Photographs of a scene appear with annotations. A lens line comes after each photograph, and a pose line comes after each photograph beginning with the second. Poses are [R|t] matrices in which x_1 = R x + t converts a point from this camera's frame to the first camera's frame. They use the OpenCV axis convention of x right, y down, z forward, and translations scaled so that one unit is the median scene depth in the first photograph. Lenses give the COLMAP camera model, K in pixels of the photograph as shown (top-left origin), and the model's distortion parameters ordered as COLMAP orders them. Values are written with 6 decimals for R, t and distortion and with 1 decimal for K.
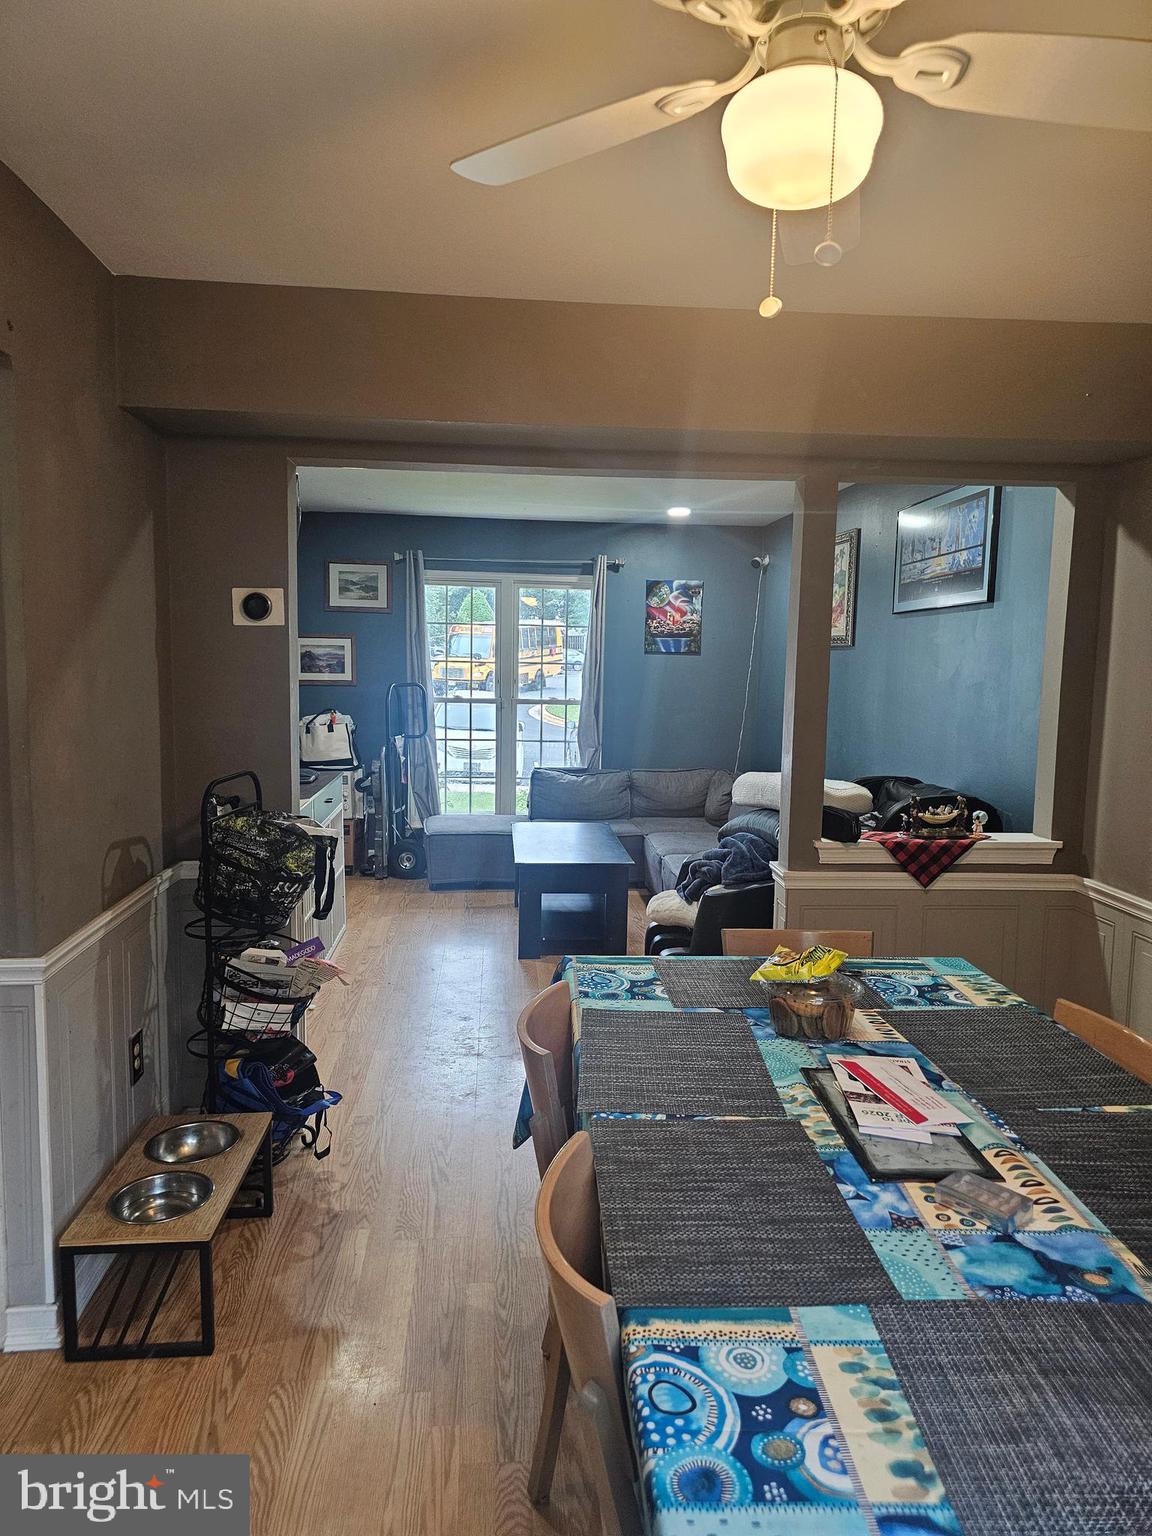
lens RADIAL K [[1028.8, 0, 577.3], [0, 1028.8, 775.4], [0, 0, 1]] dist [0.045951, -0.002708]
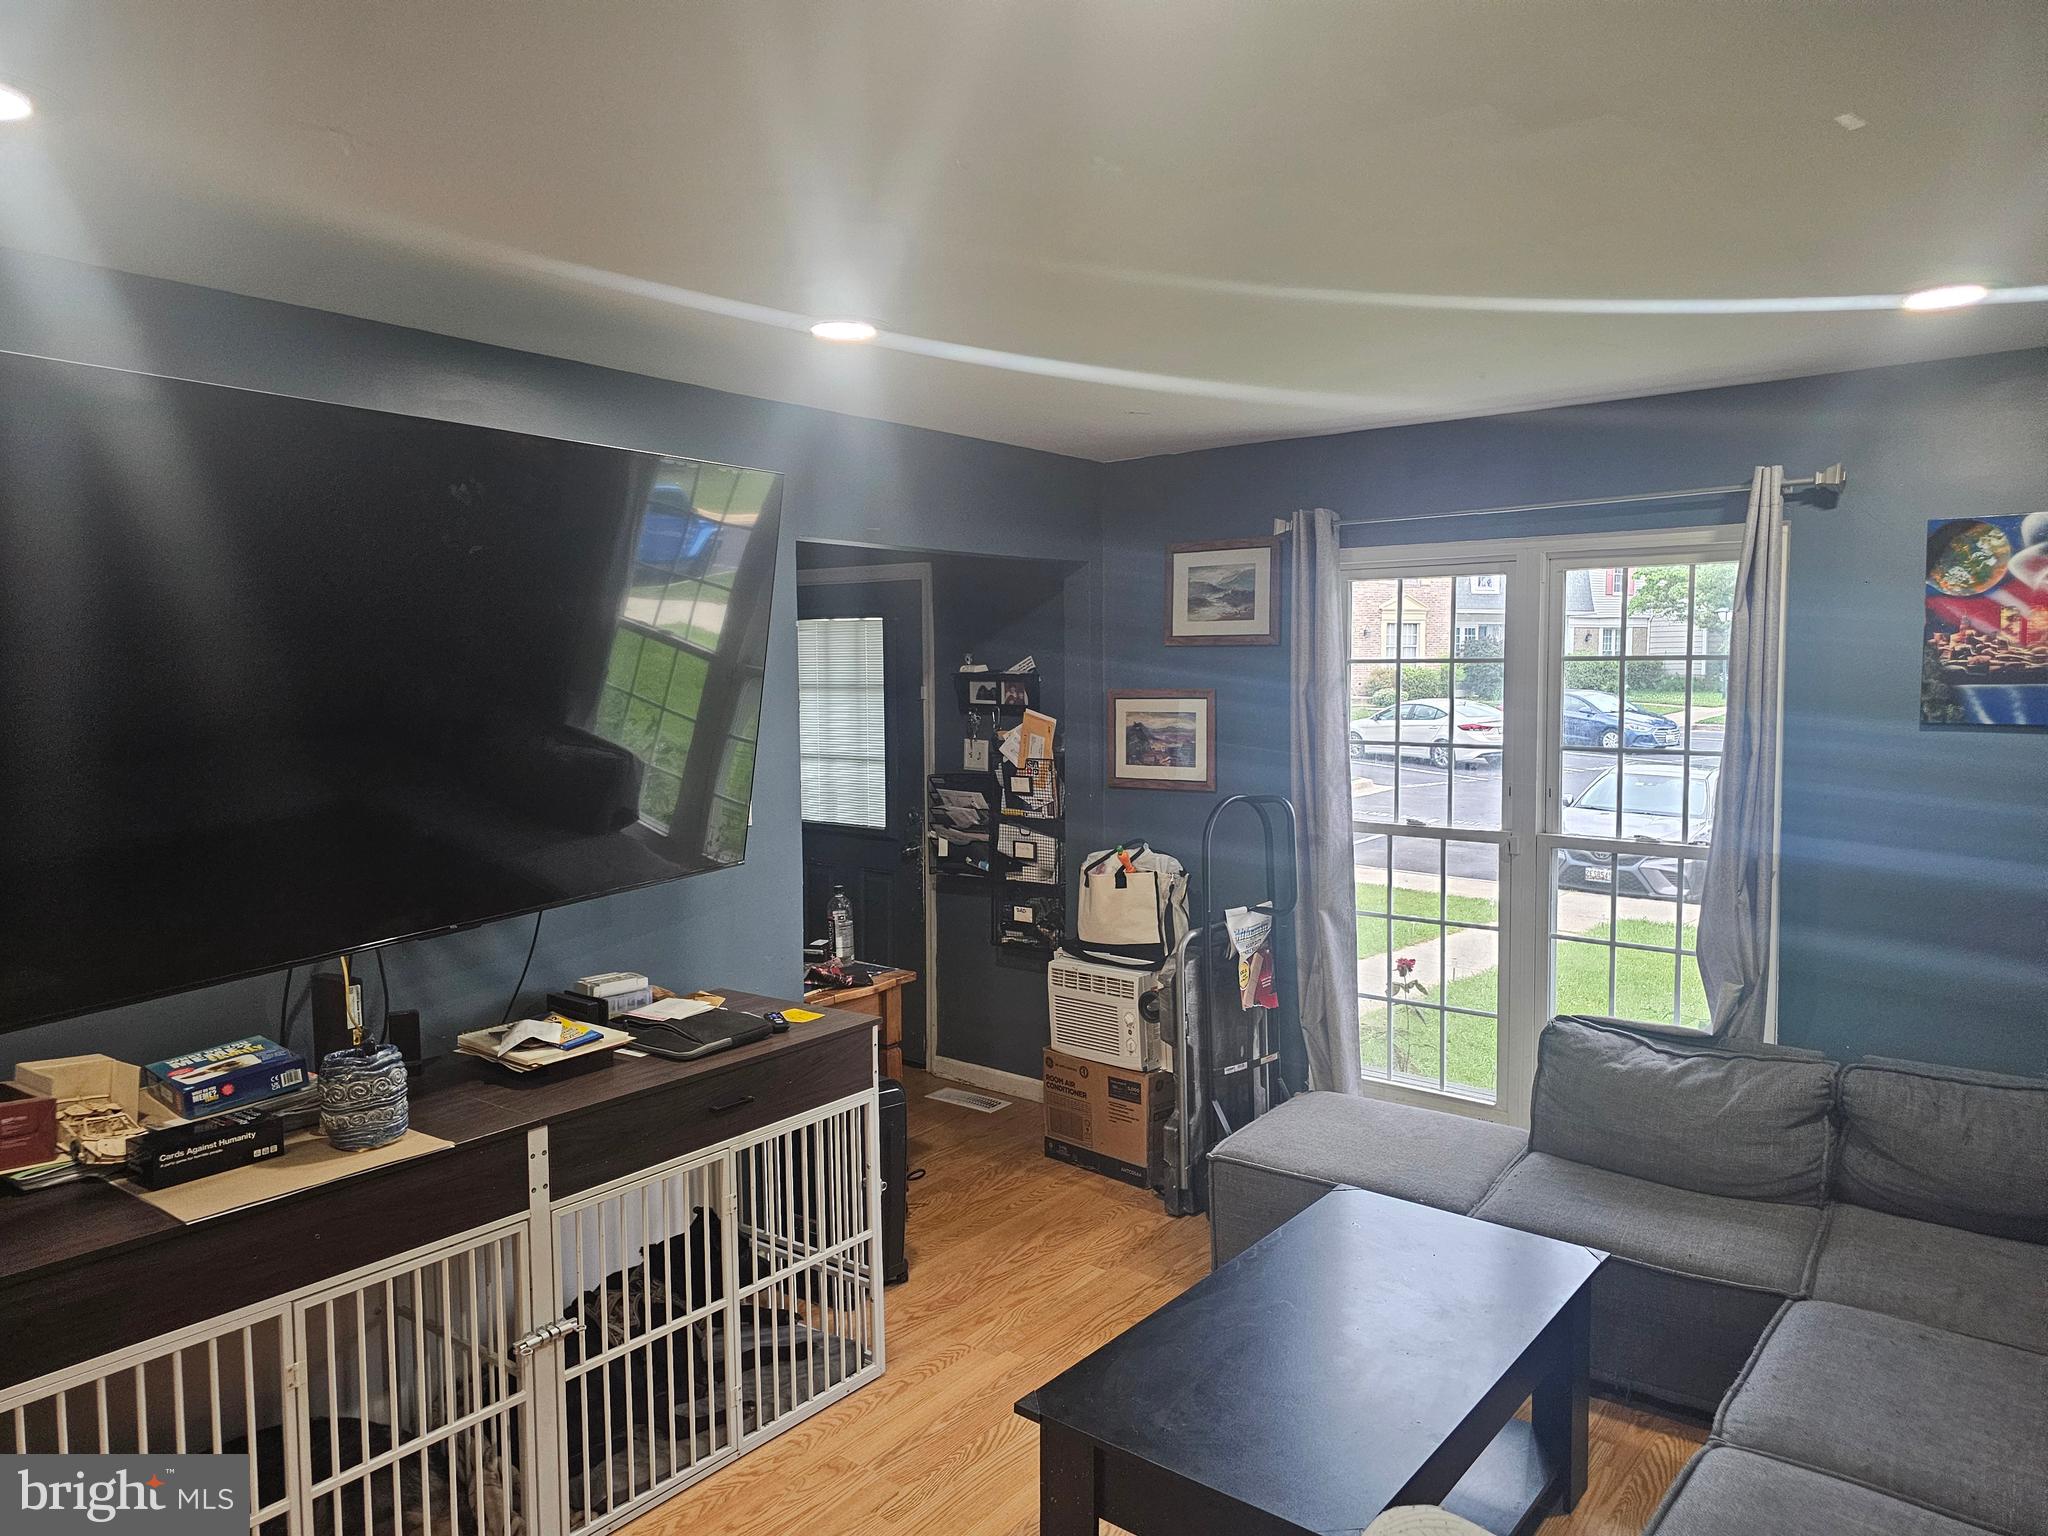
lens RADIAL K [[1371.7, 0, 1019.2], [0, 1371.7, 749.6], [0, 0, 1]] dist [0.045951, -0.002708]
pose [[0.726989, 0.015481, -0.686474, 0.172179], [-0.060588, 0.997293, -0.041673, -0.074642], [0.683971, 0.071887, 0.725959, 0.456219]]
